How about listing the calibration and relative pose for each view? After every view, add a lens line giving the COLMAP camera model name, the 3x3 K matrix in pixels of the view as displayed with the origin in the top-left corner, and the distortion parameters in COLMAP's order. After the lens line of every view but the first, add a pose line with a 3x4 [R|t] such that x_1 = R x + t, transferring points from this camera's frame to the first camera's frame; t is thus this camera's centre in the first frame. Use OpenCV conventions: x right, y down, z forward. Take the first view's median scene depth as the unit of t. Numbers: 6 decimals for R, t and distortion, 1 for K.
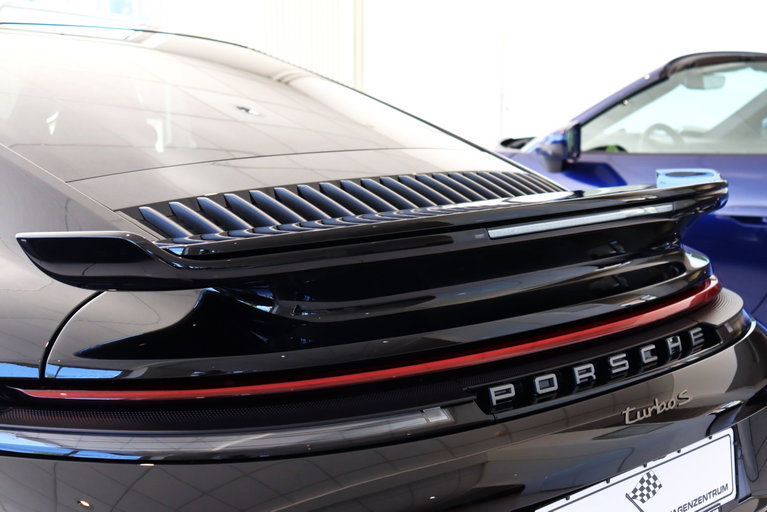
lens RADIAL K [[1150.3, 0, 387.1], [0, 1150.3, 258.1], [0, 0, 1]] dist [0.045077, 0.000000]
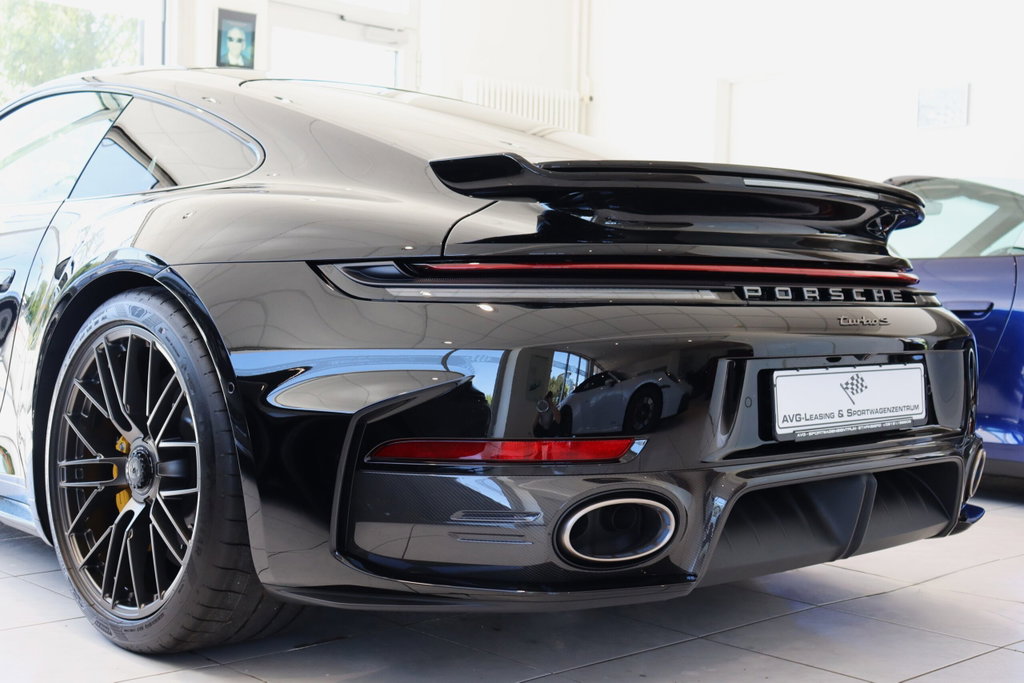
lens RADIAL K [[1374.7, 0, 510.2], [0, 1374.7, 340.9], [0, 0, 1]] dist [0.031777, 0.000000]
pose [[0.999232, 0.027269, -0.028133, -0.133599], [-0.029603, 0.995841, -0.086166, 0.299916], [0.025666, 0.086932, 0.995884, -0.612078]]
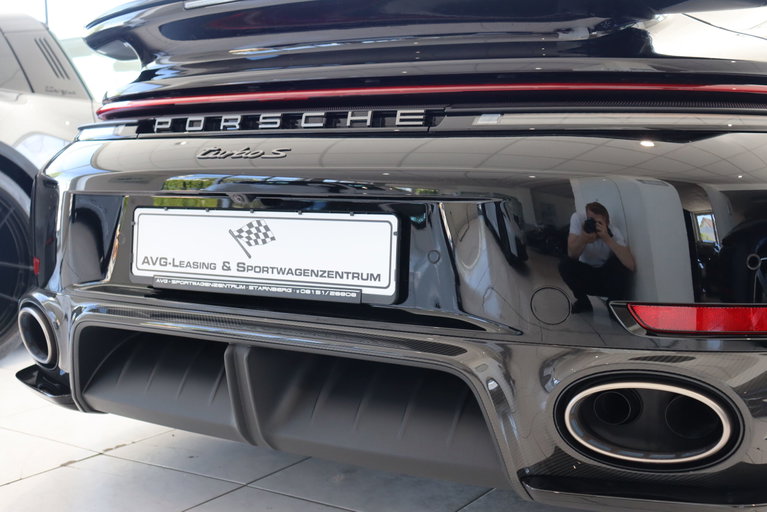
lens RADIAL K [[1029.7, 0, 366.5], [0, 1029.7, 231.8], [0, 0, 1]] dist [0.031777, 0.000000]
pose [[0.165117, 0.080469, -0.982986, 1.190465], [-0.114867, 0.991452, 0.061868, 0.126851], [0.979562, 0.102697, 0.172949, 0.941964]]
